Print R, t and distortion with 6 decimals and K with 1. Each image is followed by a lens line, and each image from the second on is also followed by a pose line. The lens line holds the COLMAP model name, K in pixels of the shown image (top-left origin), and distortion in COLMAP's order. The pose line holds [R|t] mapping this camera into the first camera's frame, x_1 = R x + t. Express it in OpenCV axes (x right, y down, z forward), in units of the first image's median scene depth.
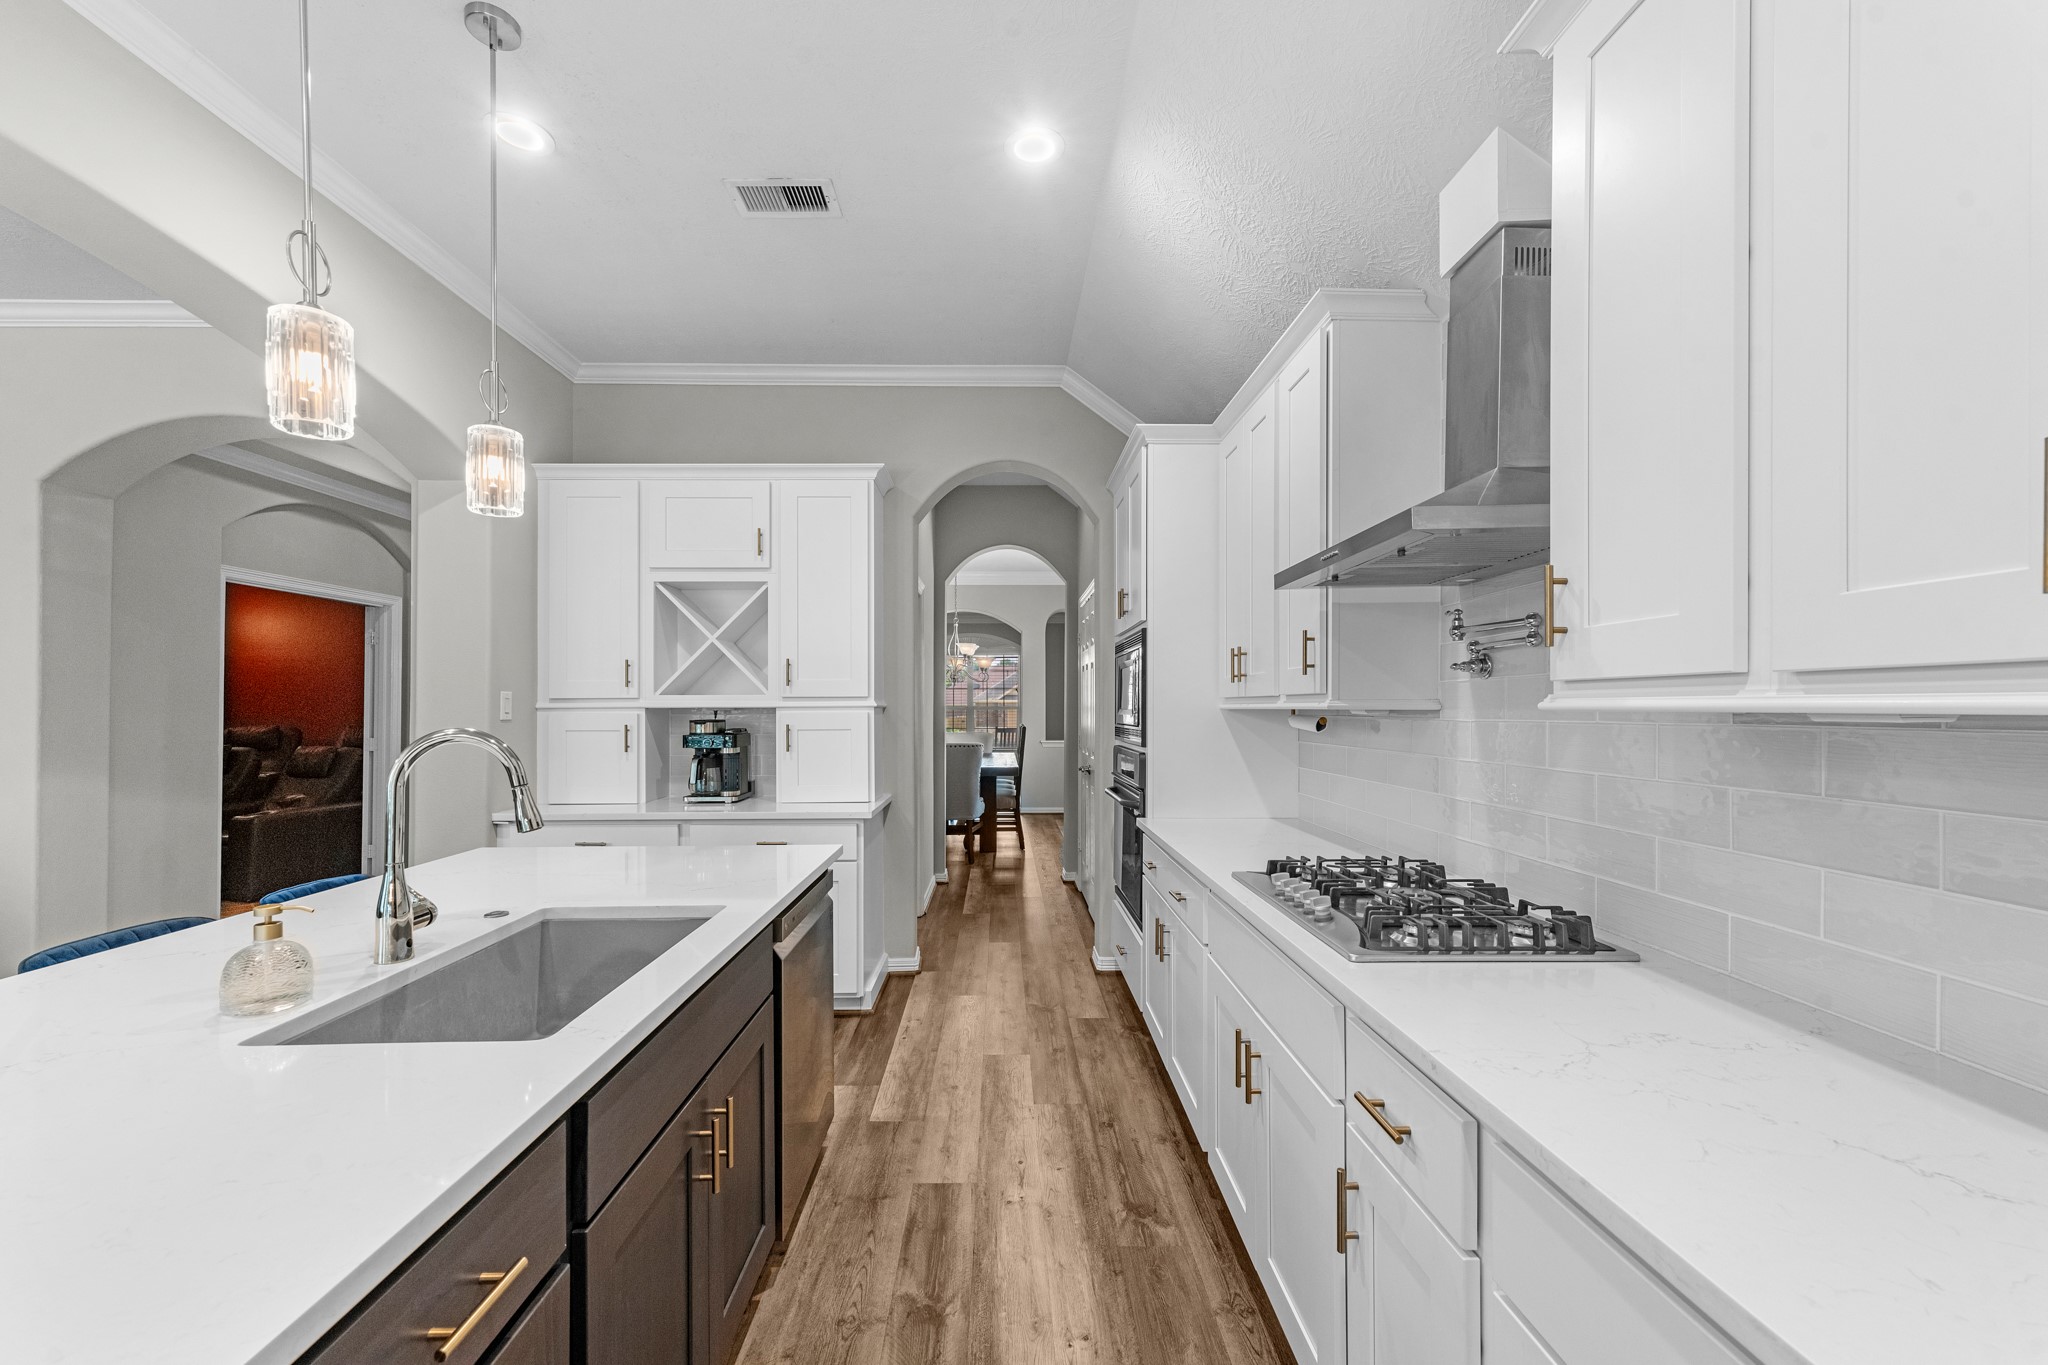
lens RADIAL K [[834.0, 0, 1012.4], [0, 834.0, 700.4], [0, 0, 1]] dist [0.007622, -0.000174]
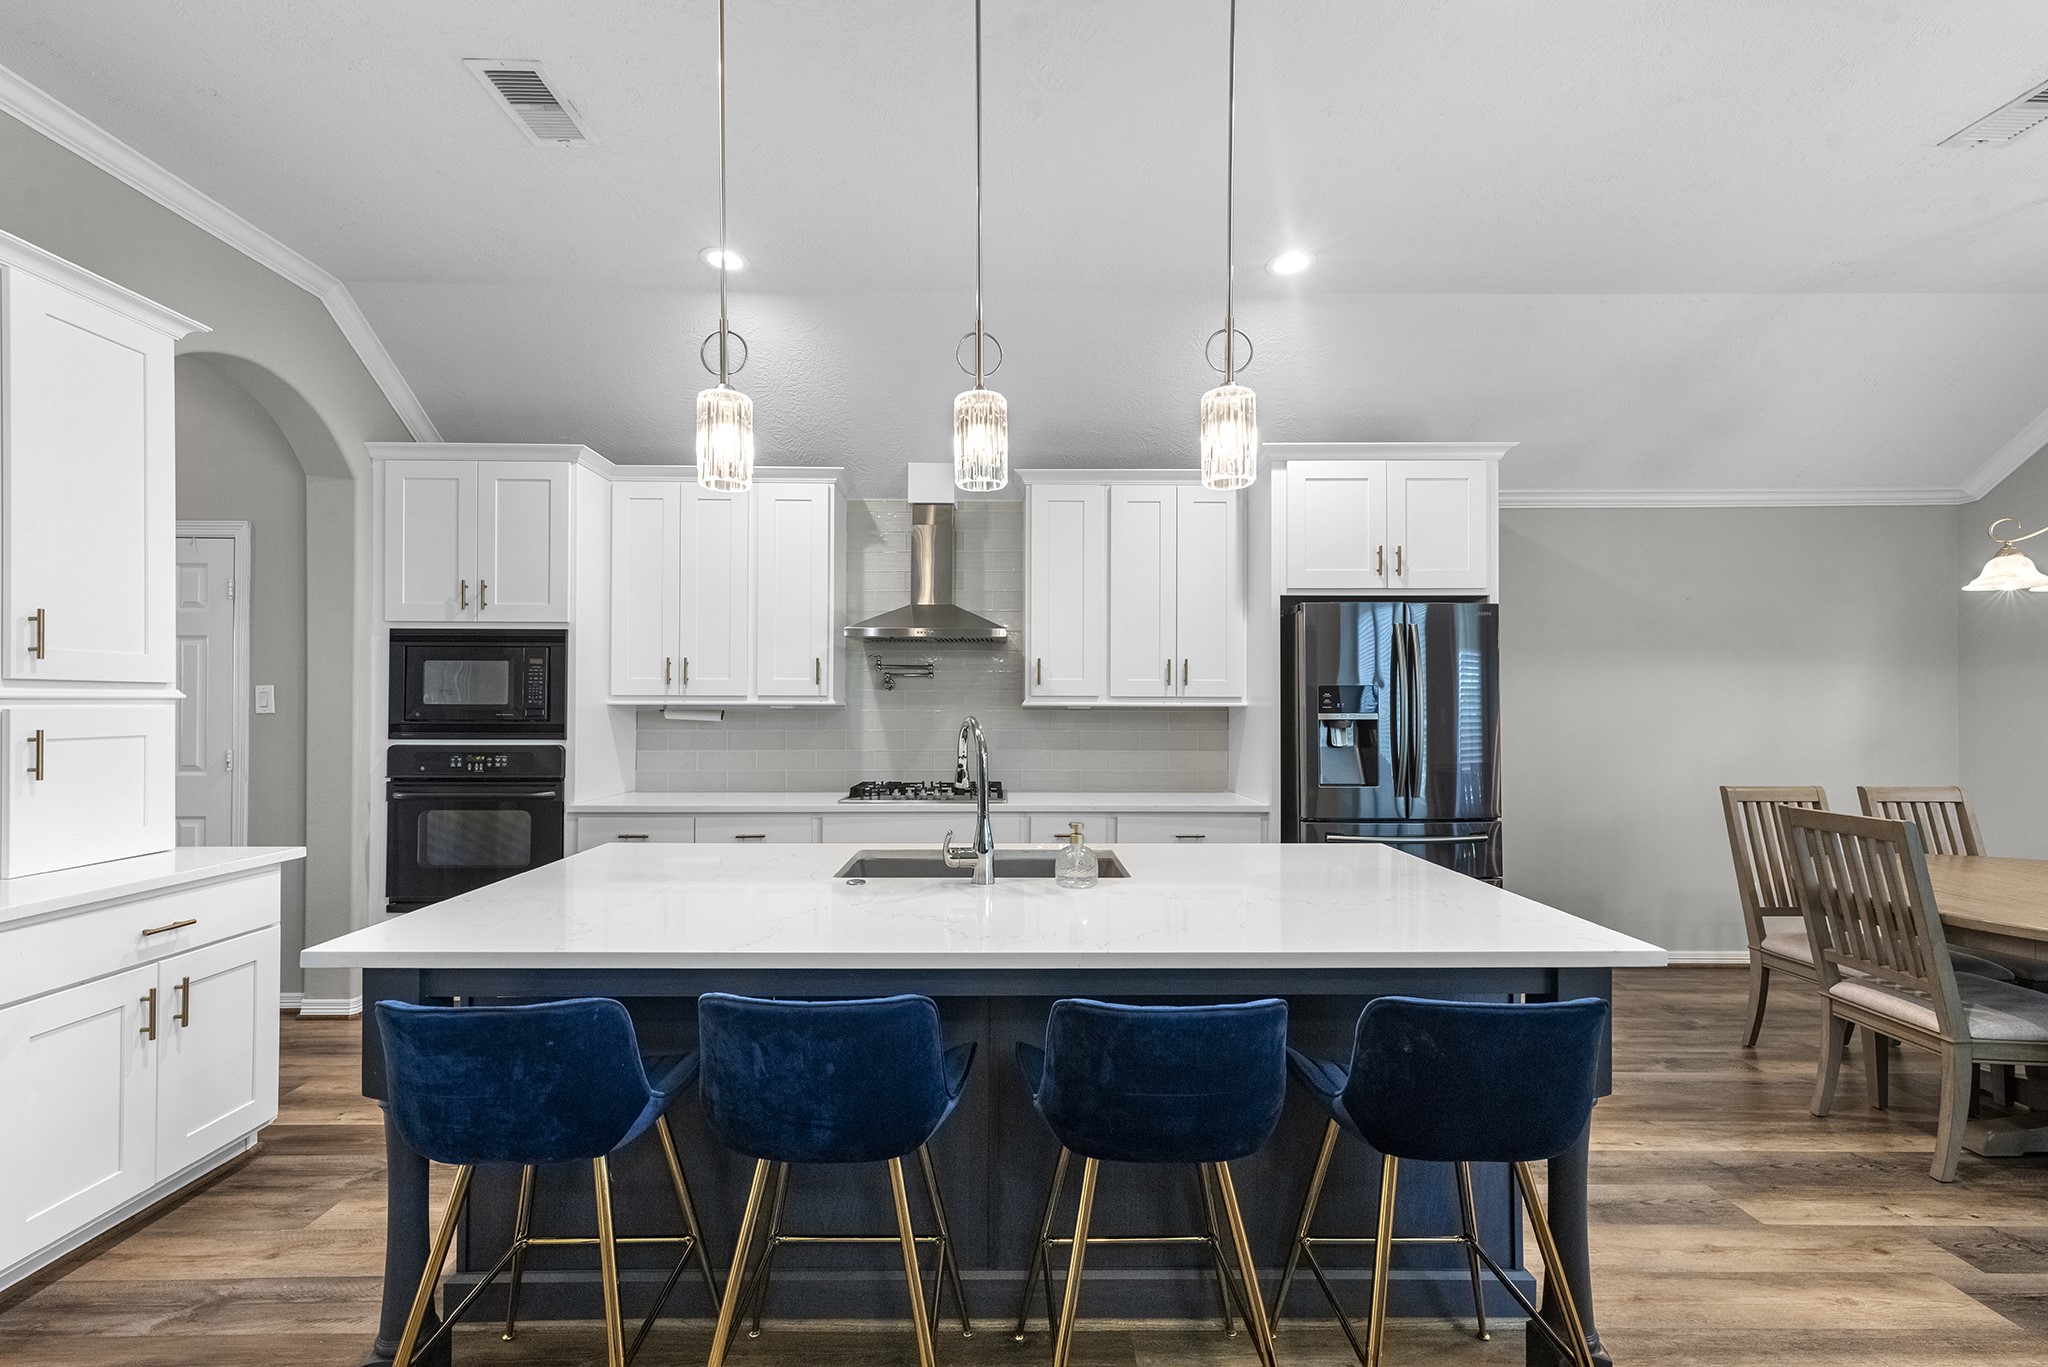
lens RADIAL K [[834.0, 0, 1012.4], [0, 834.0, 701.4], [0, 0, 1]] dist [0.007622, -0.000174]
pose [[0.005838, 0.008261, 0.999949, -0.815913], [-0.011460, 0.999901, -0.008194, 0.007625], [-0.999917, -0.011412, 0.005932, 0.366752]]
